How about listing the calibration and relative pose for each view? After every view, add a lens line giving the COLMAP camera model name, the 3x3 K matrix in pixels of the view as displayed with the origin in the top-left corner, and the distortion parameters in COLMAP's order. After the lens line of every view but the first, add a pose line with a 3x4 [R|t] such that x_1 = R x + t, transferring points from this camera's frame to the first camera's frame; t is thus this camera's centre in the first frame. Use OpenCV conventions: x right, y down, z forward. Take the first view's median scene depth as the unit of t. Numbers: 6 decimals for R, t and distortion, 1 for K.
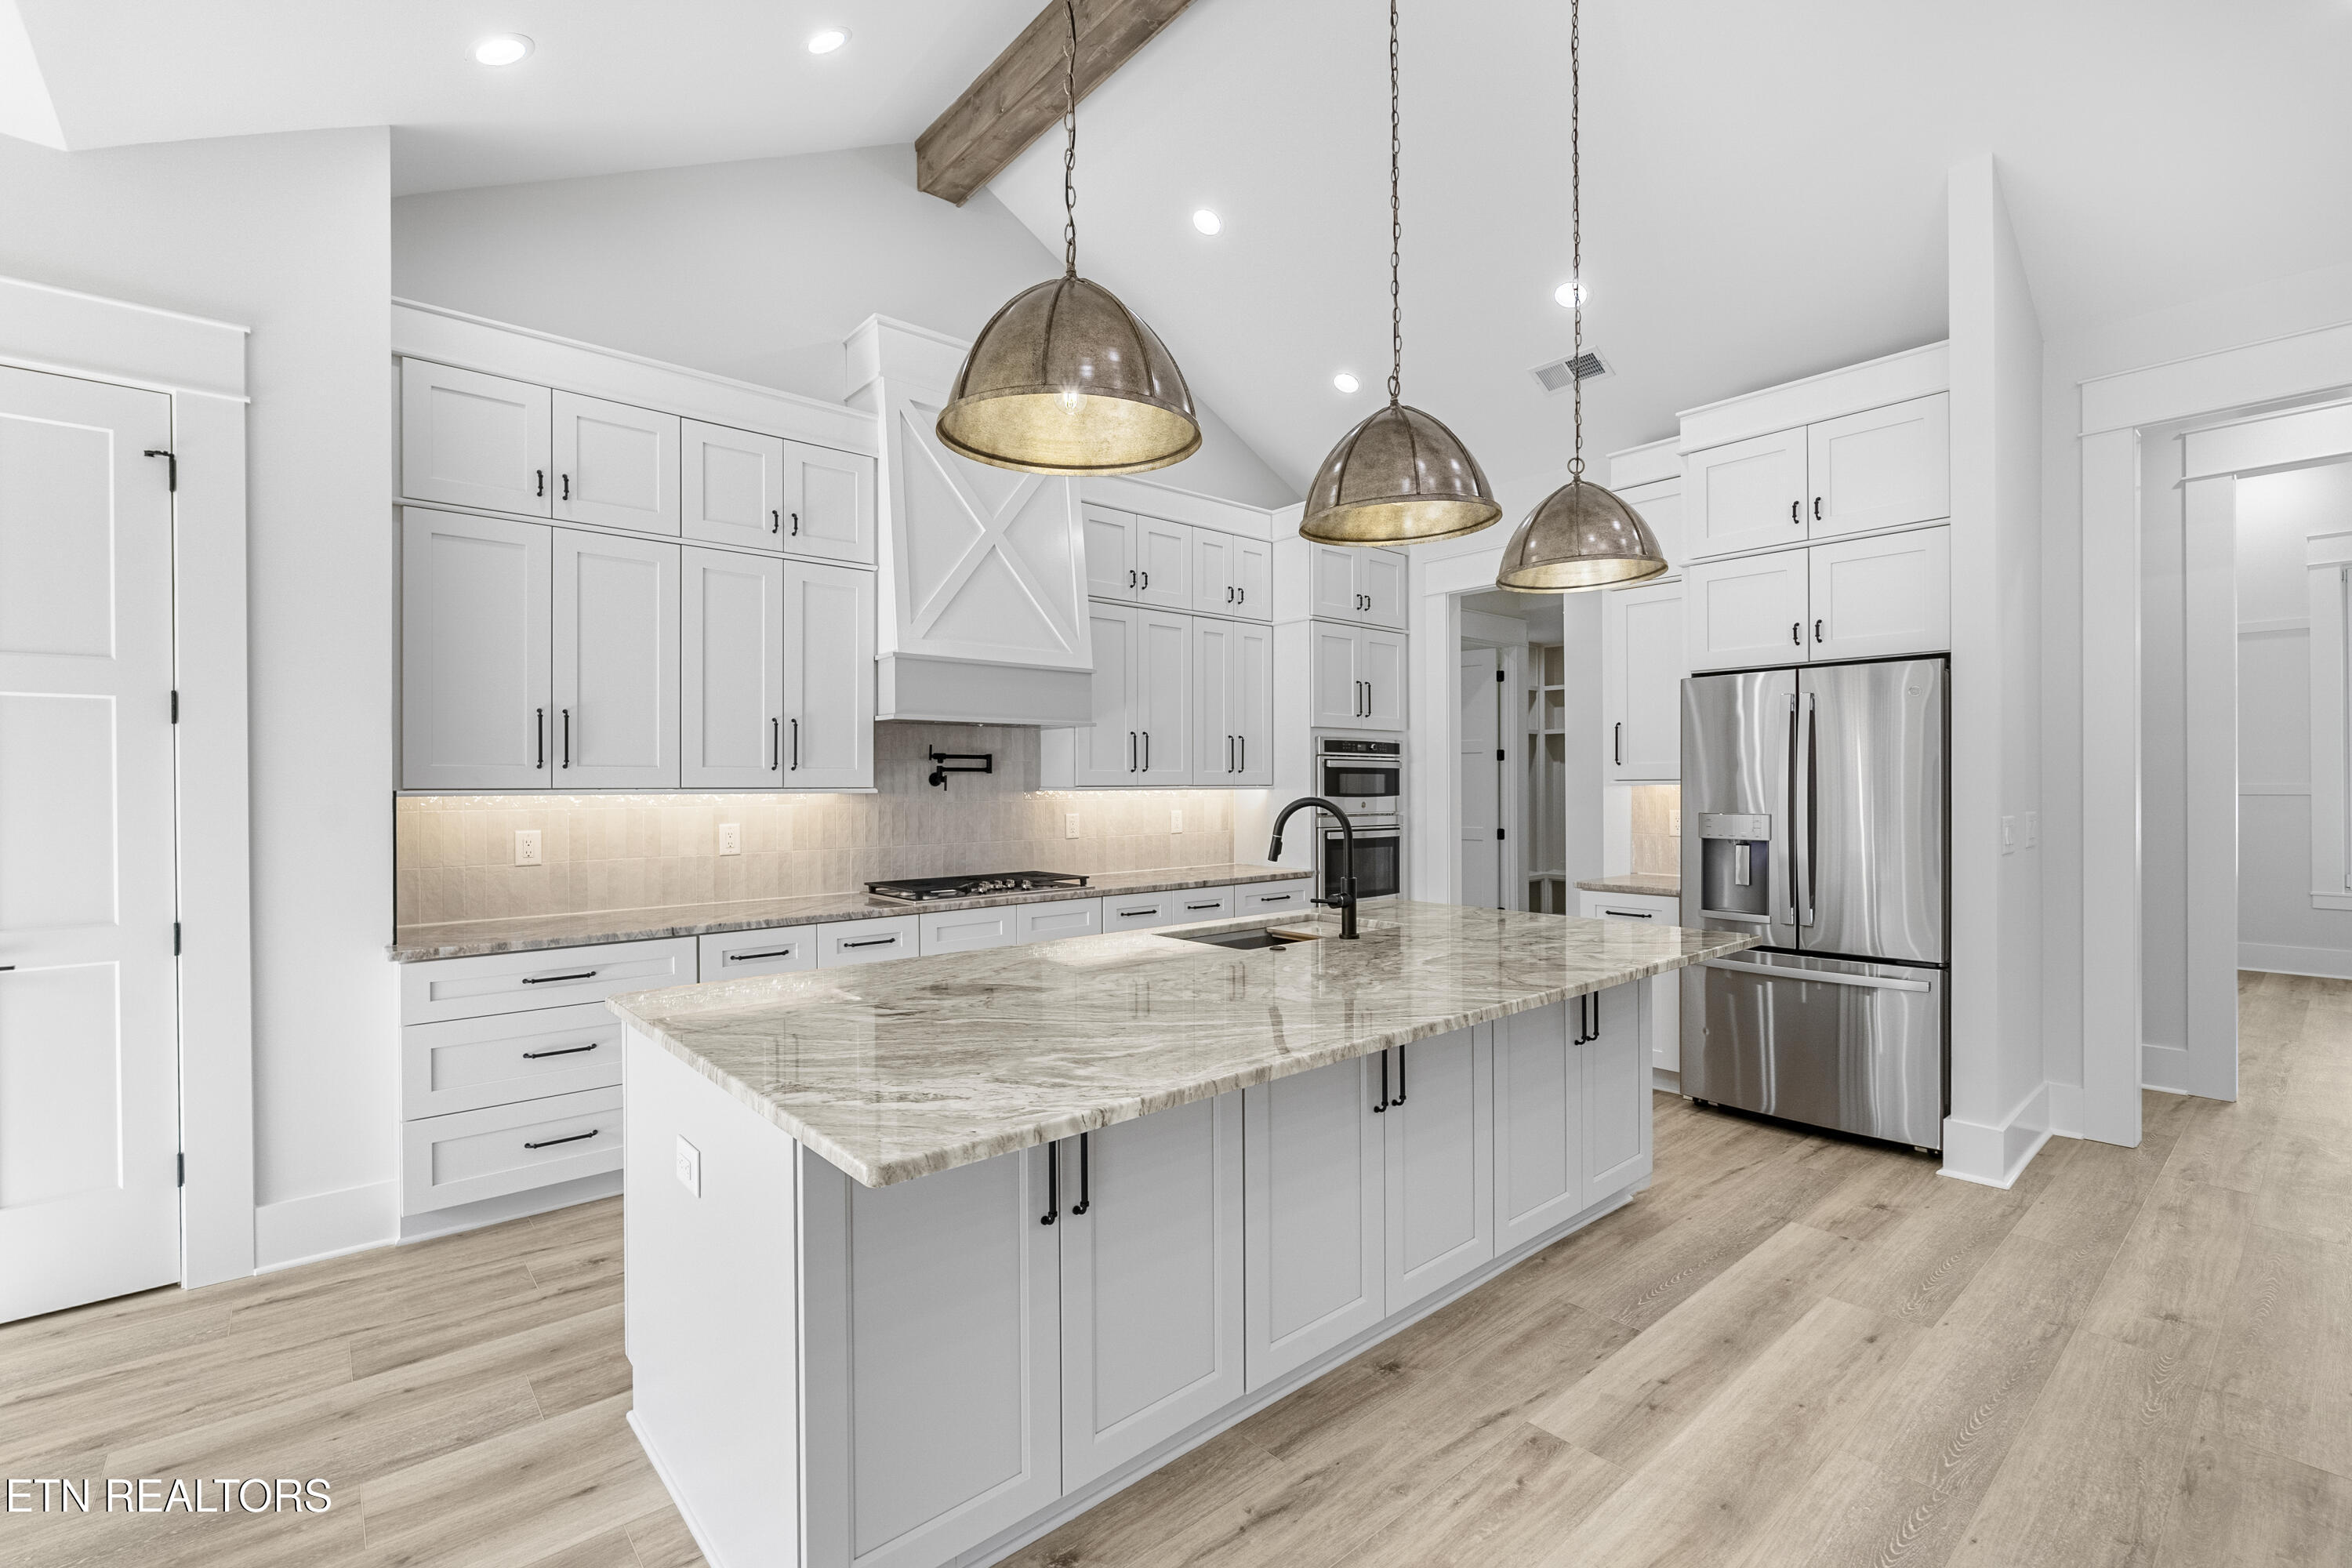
lens RADIAL K [[1028.4, 0, 1166.0], [0, 1028.4, 784.3], [0, 0, 1]] dist [0.000122, -0.000848]
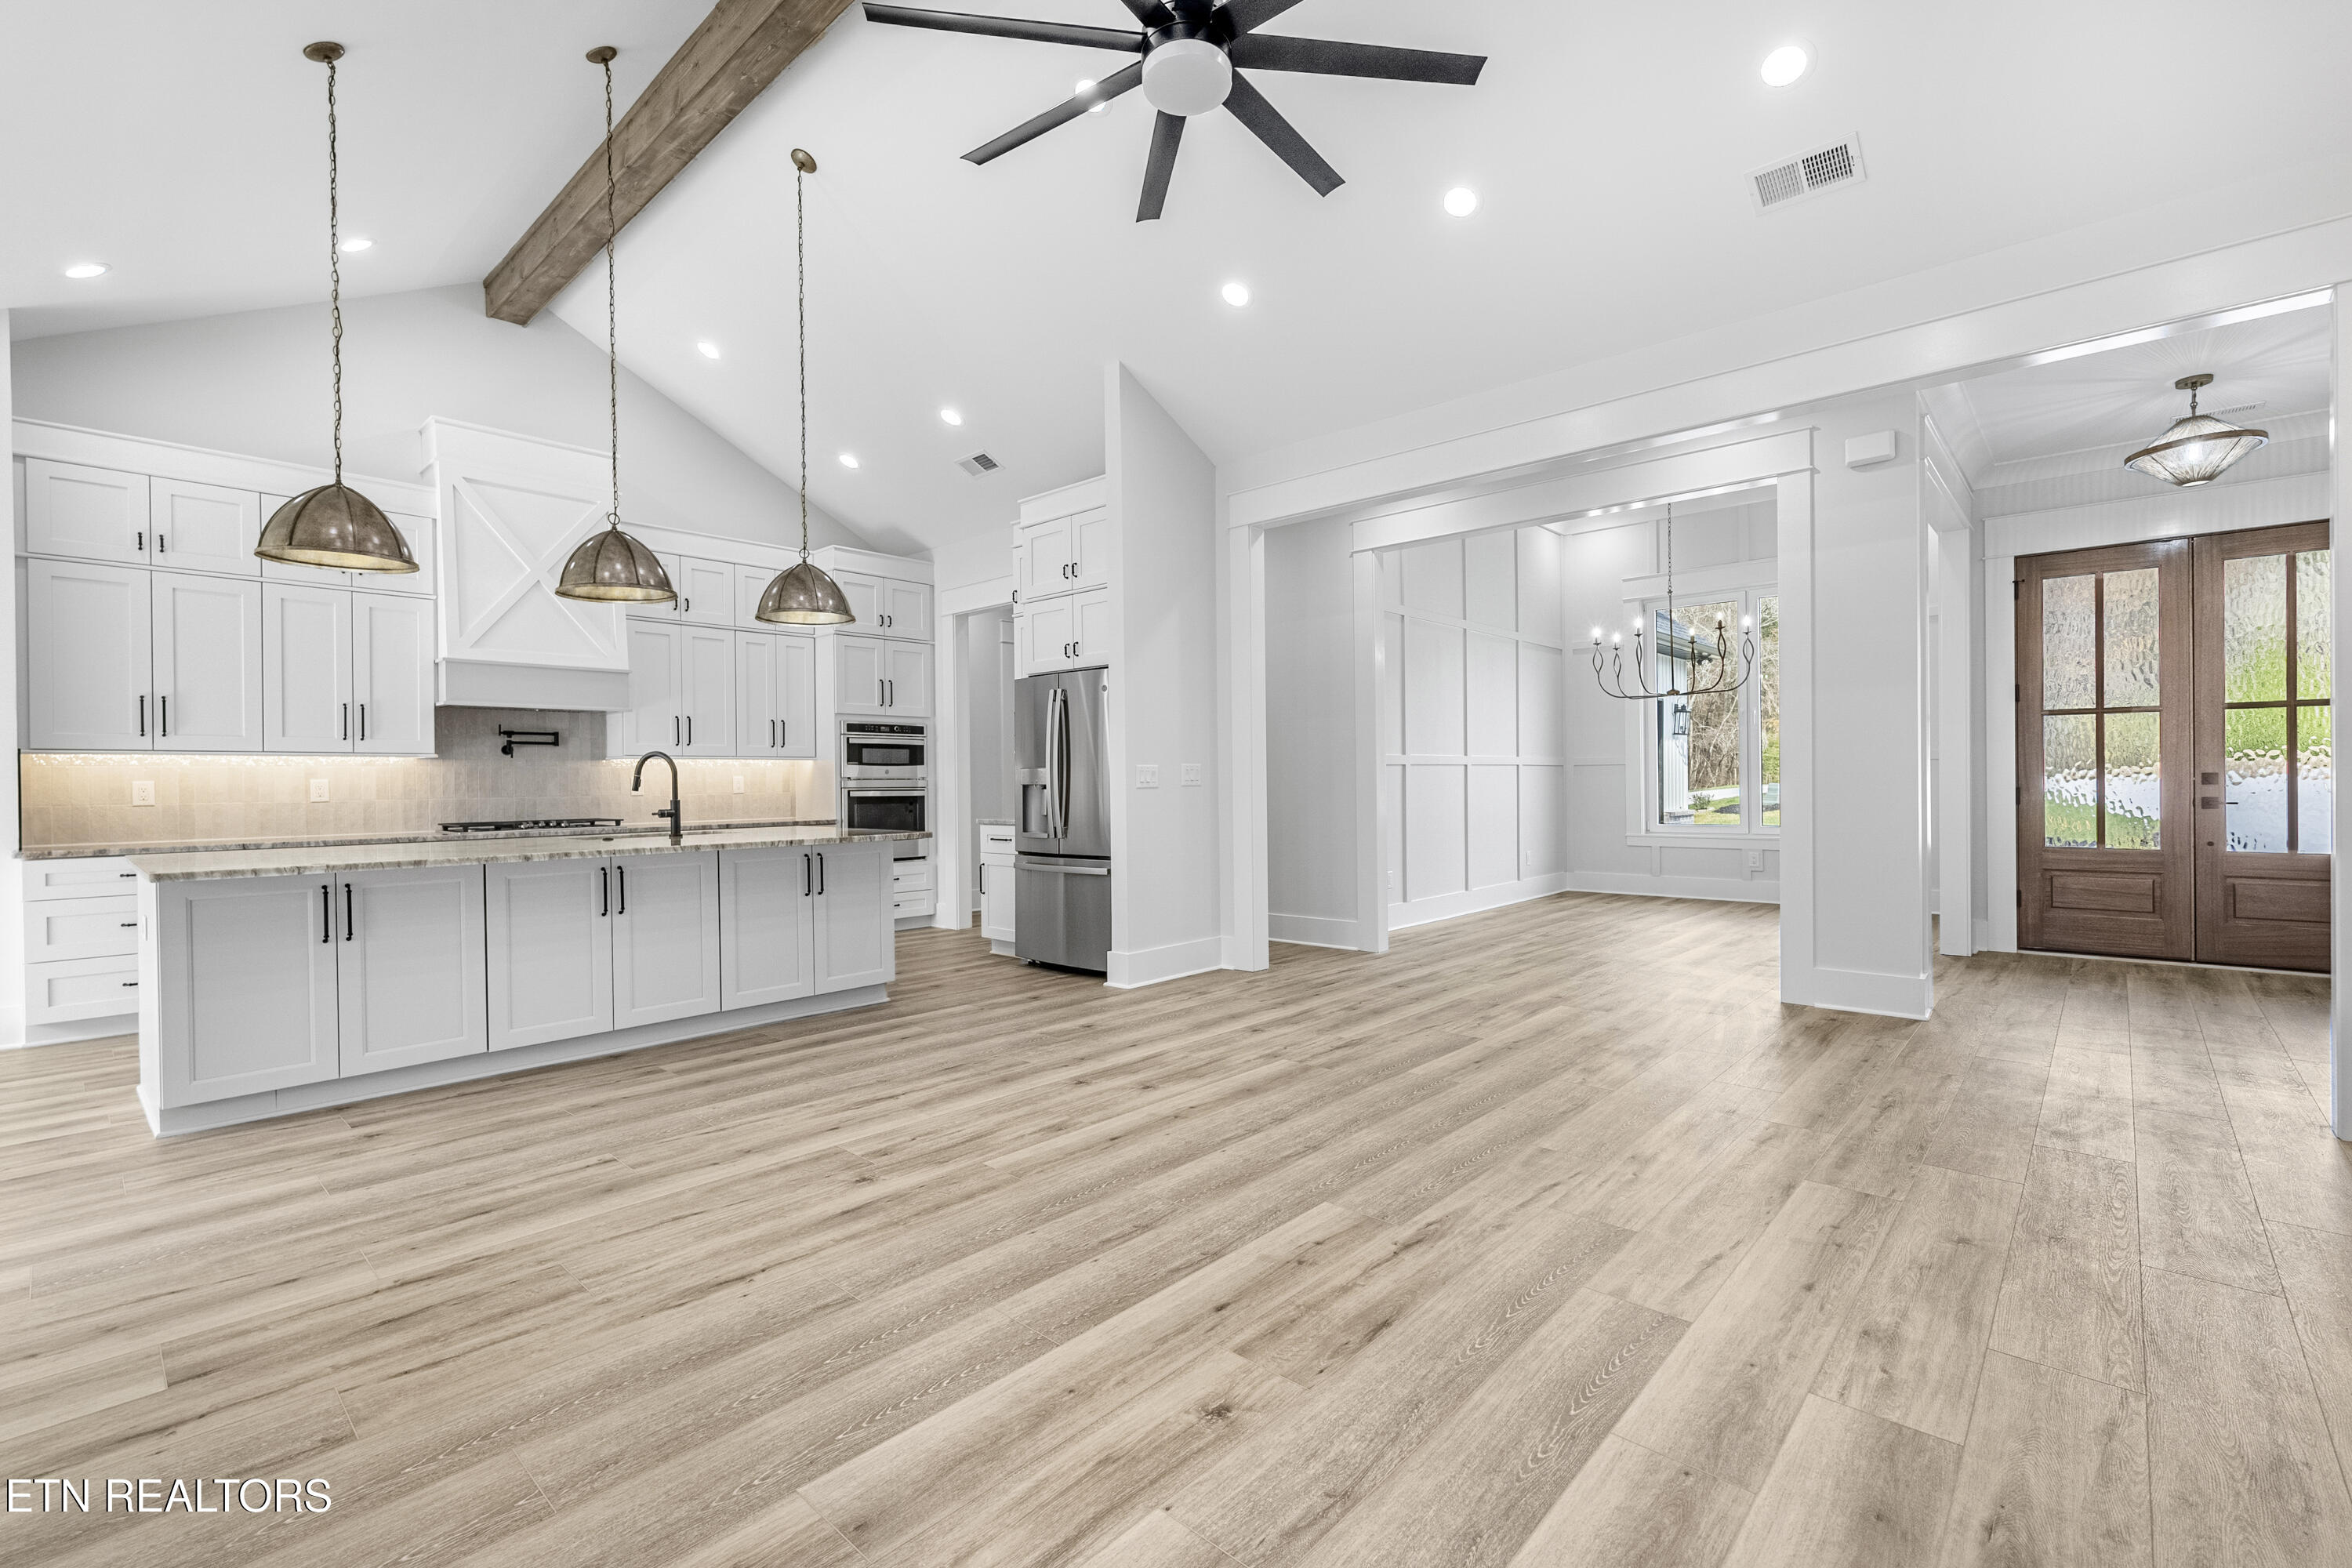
lens RADIAL K [[1028.4, 0, 1177.1], [0, 1028.4, 788.1], [0, 0, 1]] dist [0.000122, -0.000848]
pose [[0.992571, -0.006554, 0.121492, 0.540500], [0.005662, 0.999954, 0.007686, 0.044377], [-0.121537, -0.006941, 0.992563, -0.506527]]
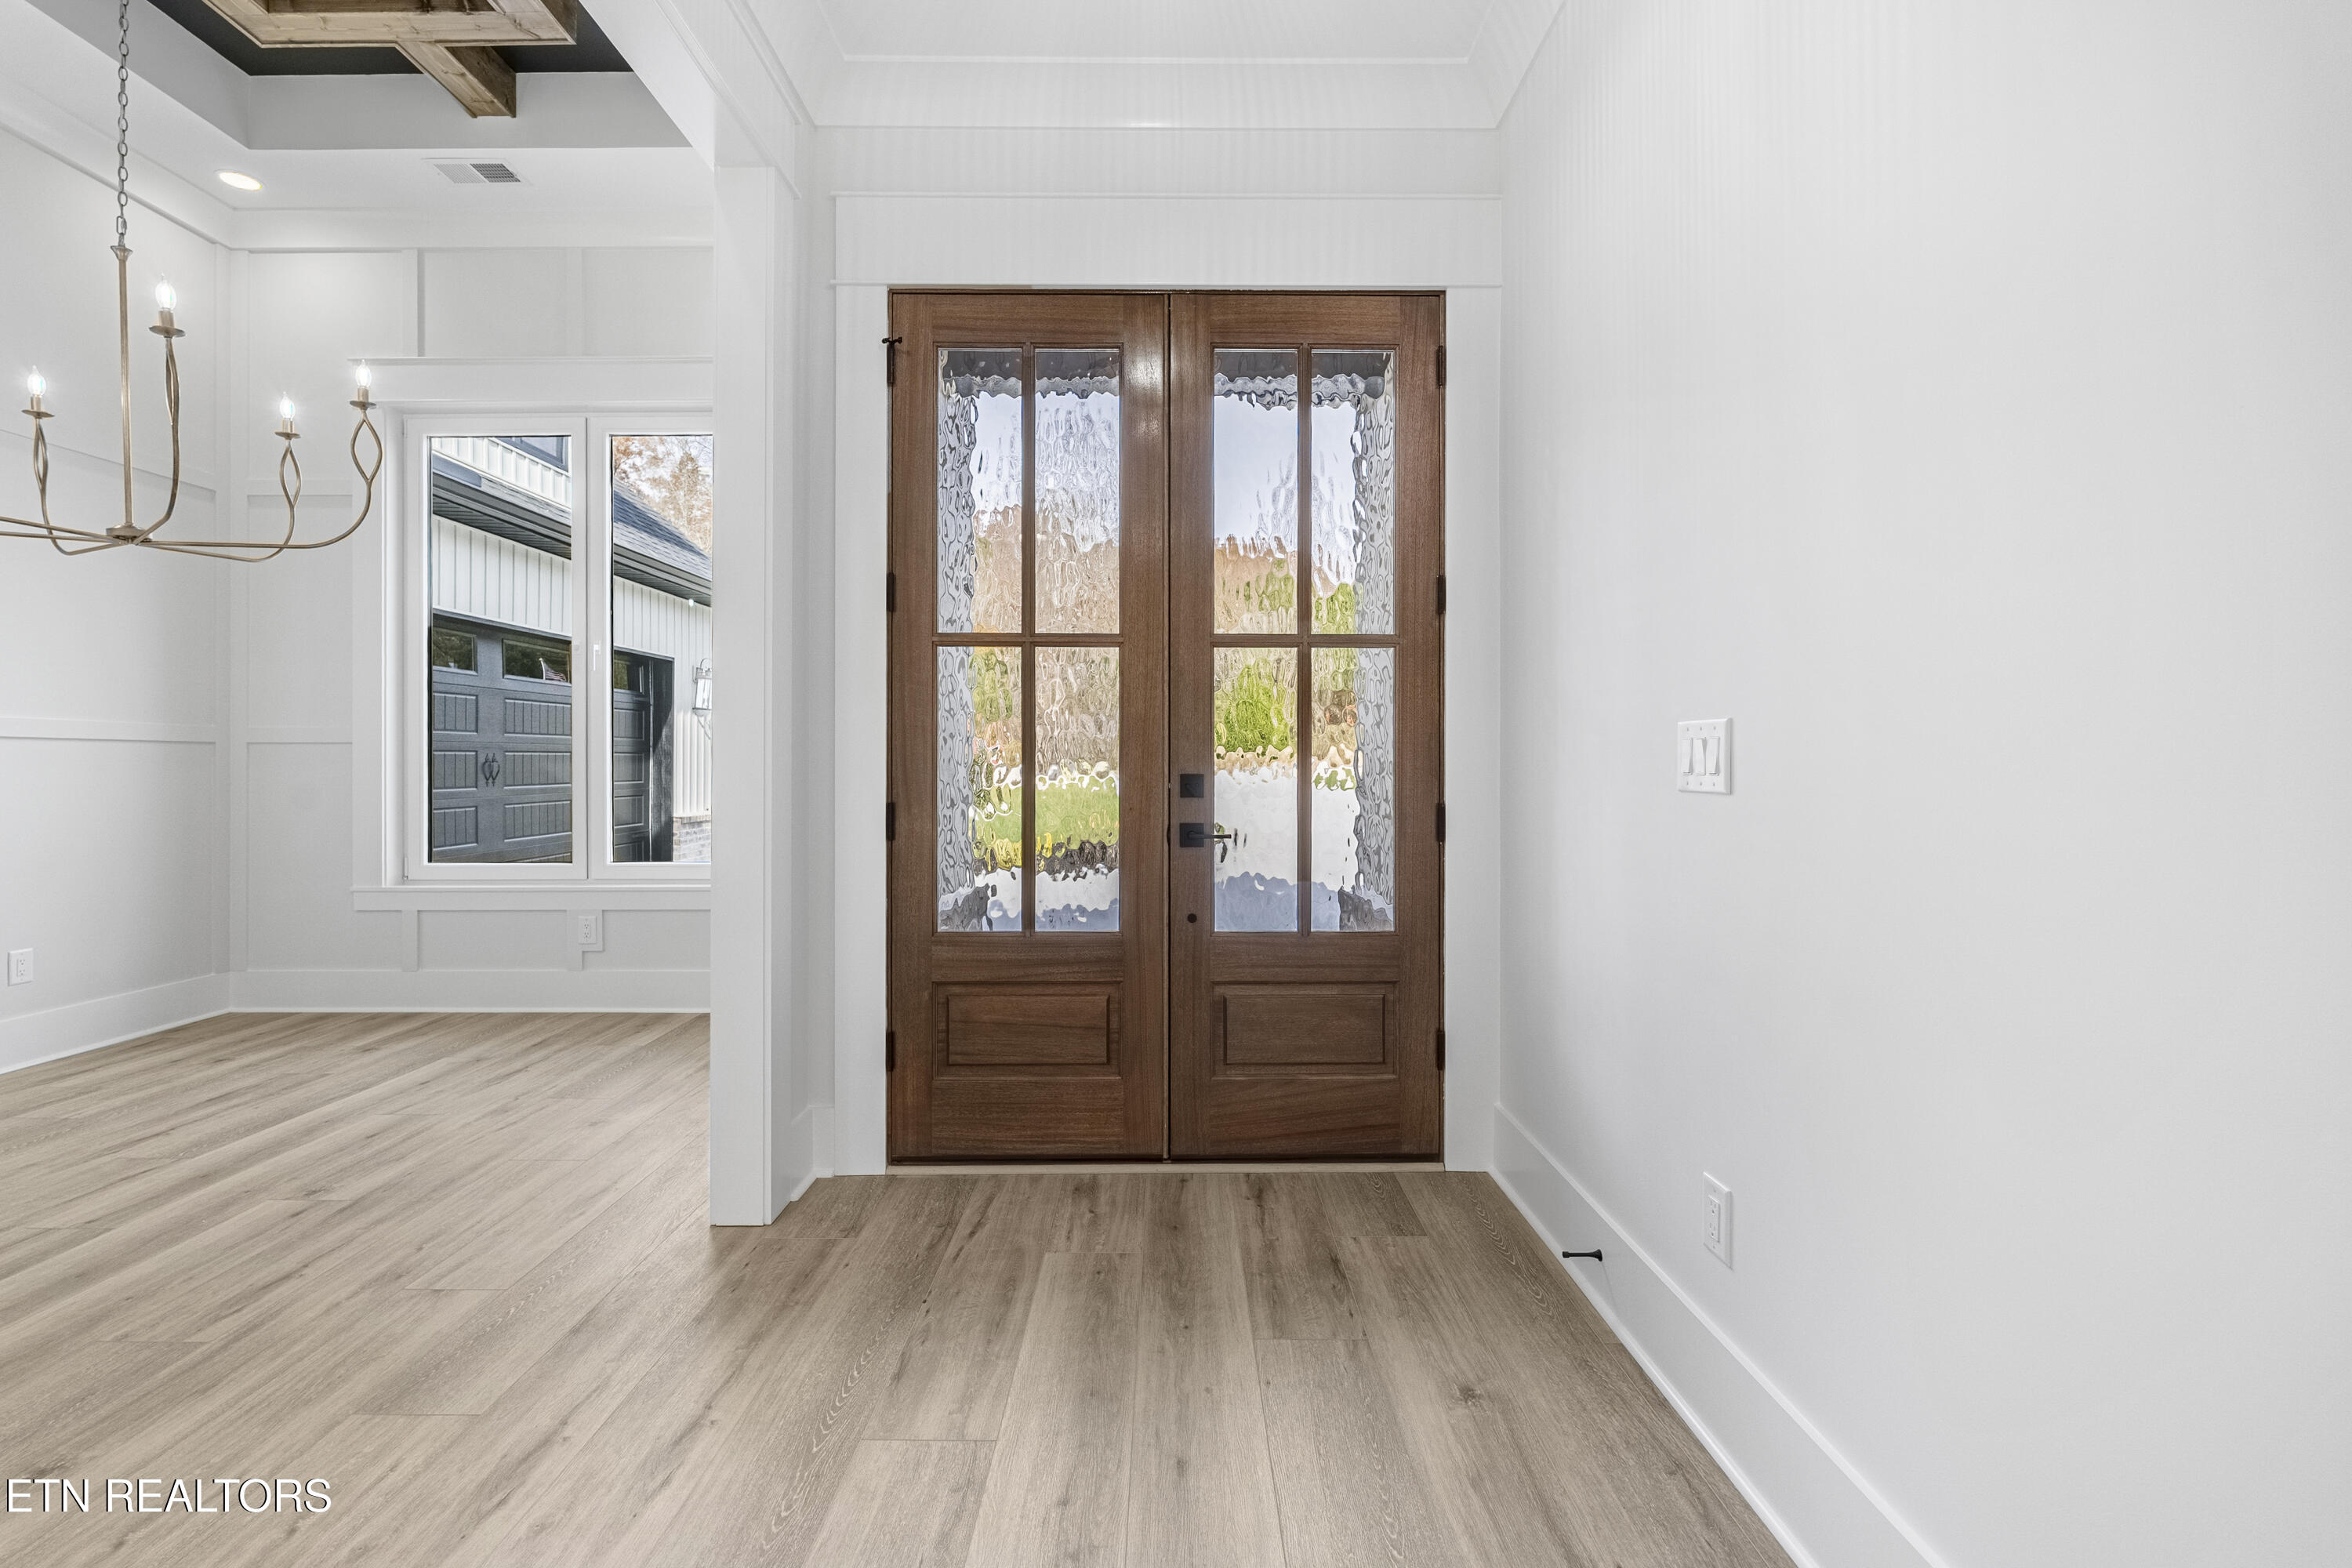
lens RADIAL K [[1028.4, 0, 1165.3], [0, 1028.4, 760.5], [0, 0, 1]] dist [0.000122, -0.000848]
pose [[0.630918, 0.013165, 0.775738, 1.519103], [-0.006350, 0.999910, -0.011805, 0.041228], [-0.775823, 0.002522, 0.630945, 0.258458]]
